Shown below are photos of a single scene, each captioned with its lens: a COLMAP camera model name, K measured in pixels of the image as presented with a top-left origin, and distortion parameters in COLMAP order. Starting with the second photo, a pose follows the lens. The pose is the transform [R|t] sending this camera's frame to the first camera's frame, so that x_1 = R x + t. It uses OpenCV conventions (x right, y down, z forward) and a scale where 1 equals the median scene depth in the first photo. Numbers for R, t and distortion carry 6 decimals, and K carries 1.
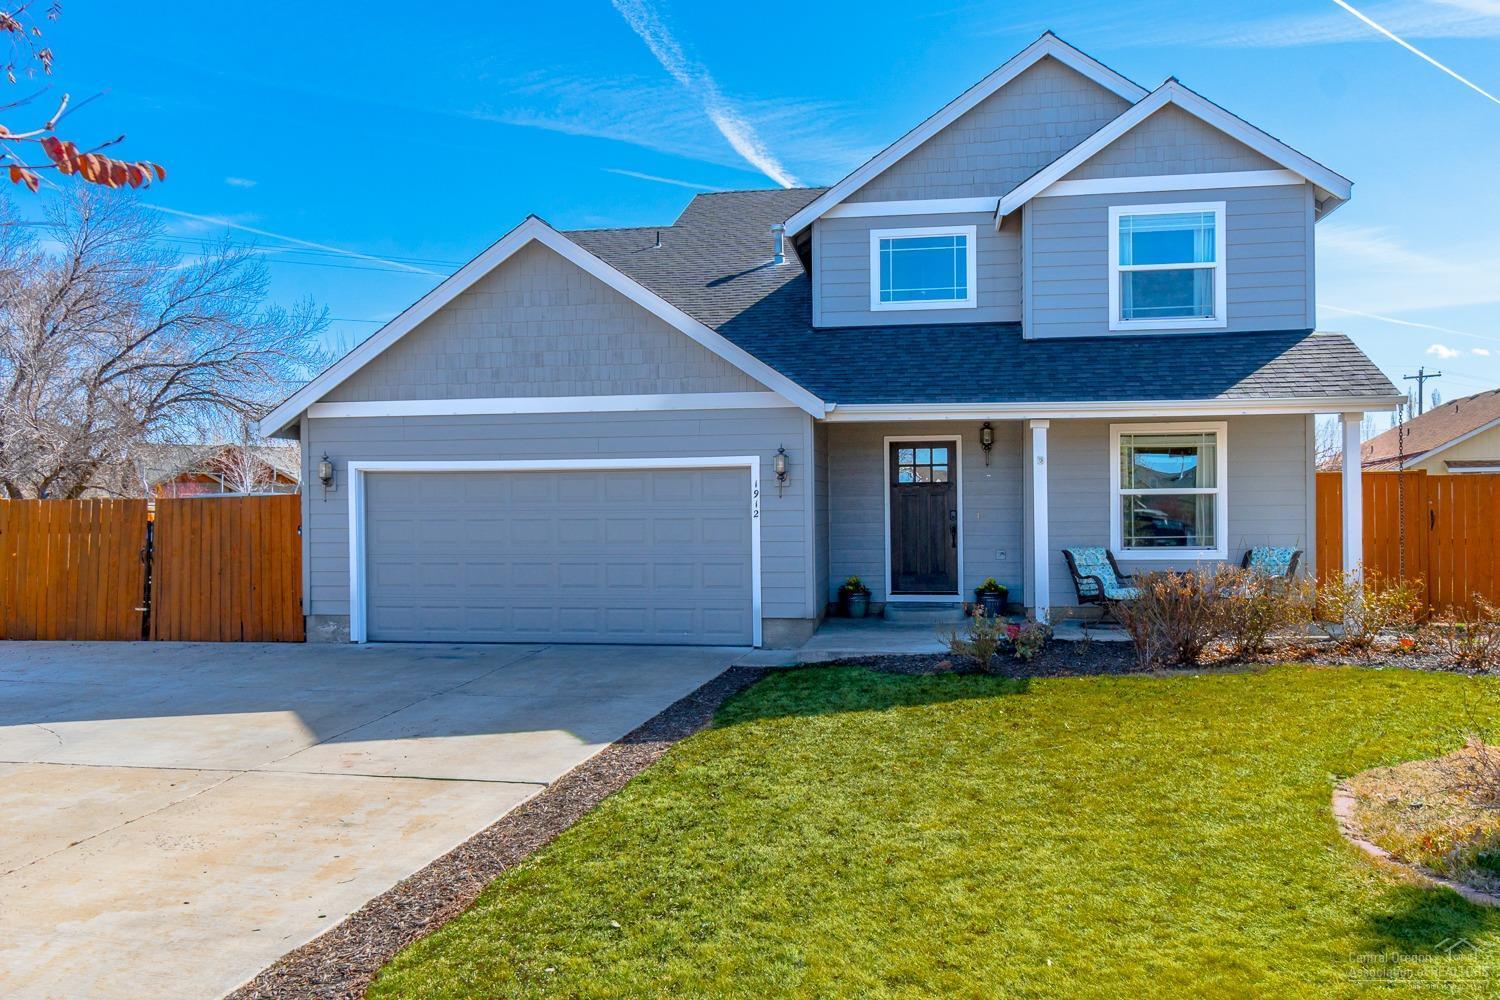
lens RADIAL K [[1127.1, 0, 750.0], [0, 1127.1, 500.0], [0, 0, 1]] dist [0.026819, 0.004669]
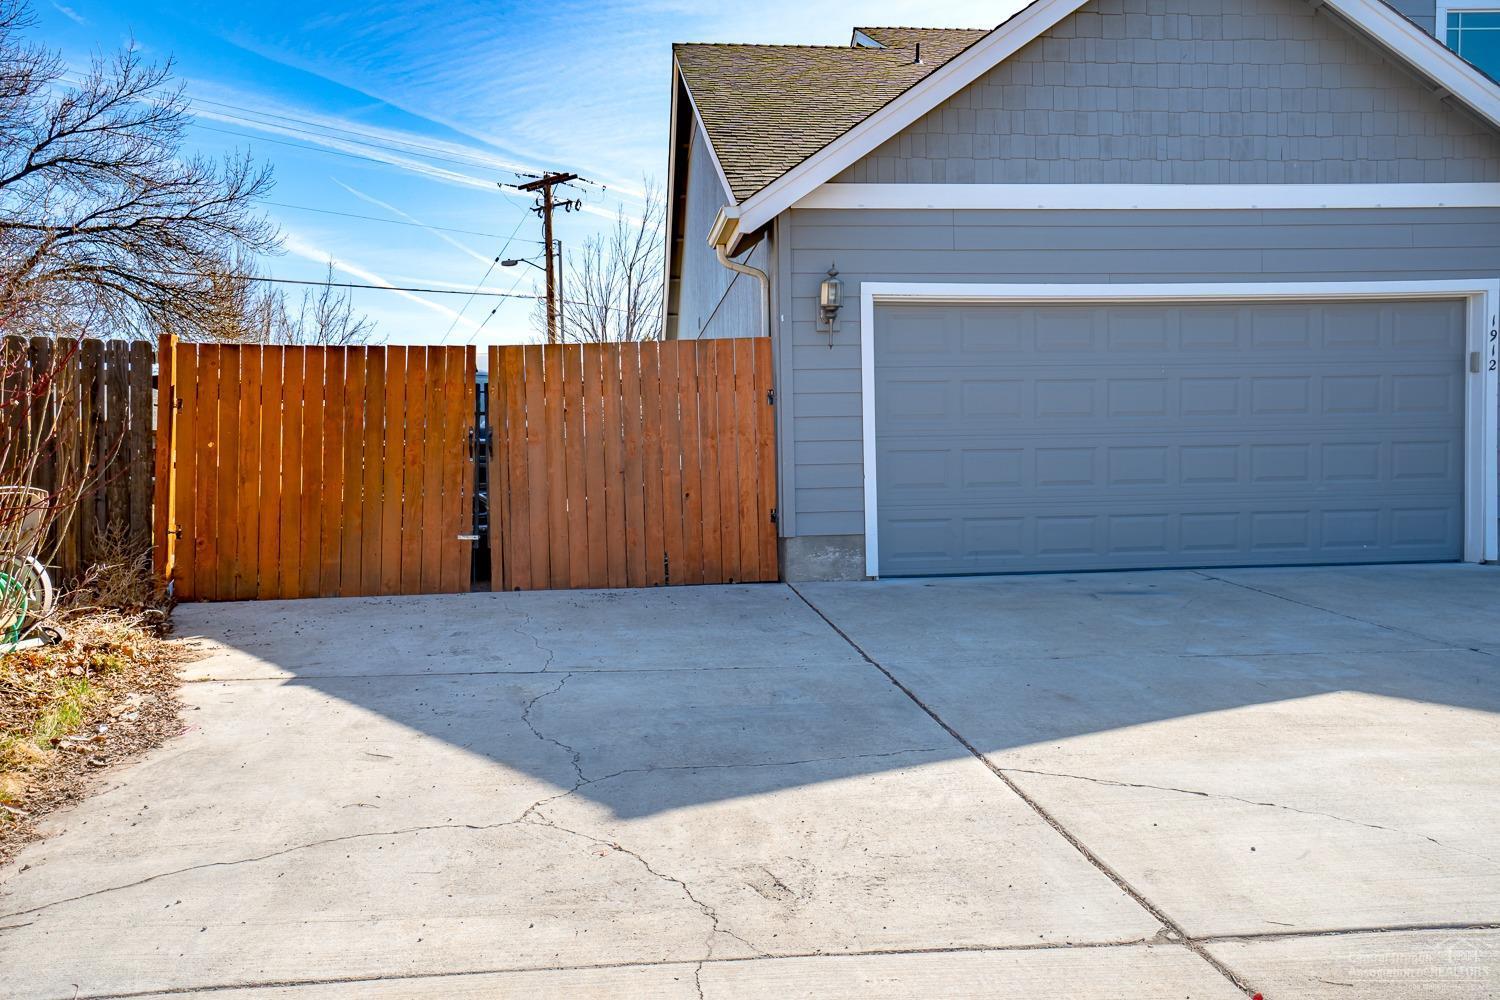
lens RADIAL K [[1127.1, 0, 750.0], [0, 1127.1, 500.0], [0, 0, 1]] dist [0.026819, 0.004669]
pose [[0.961929, -0.017318, 0.272750, -0.564085], [0.010848, 0.999623, 0.025211, 0.065443], [-0.273084, -0.021292, 0.961755, 0.419246]]
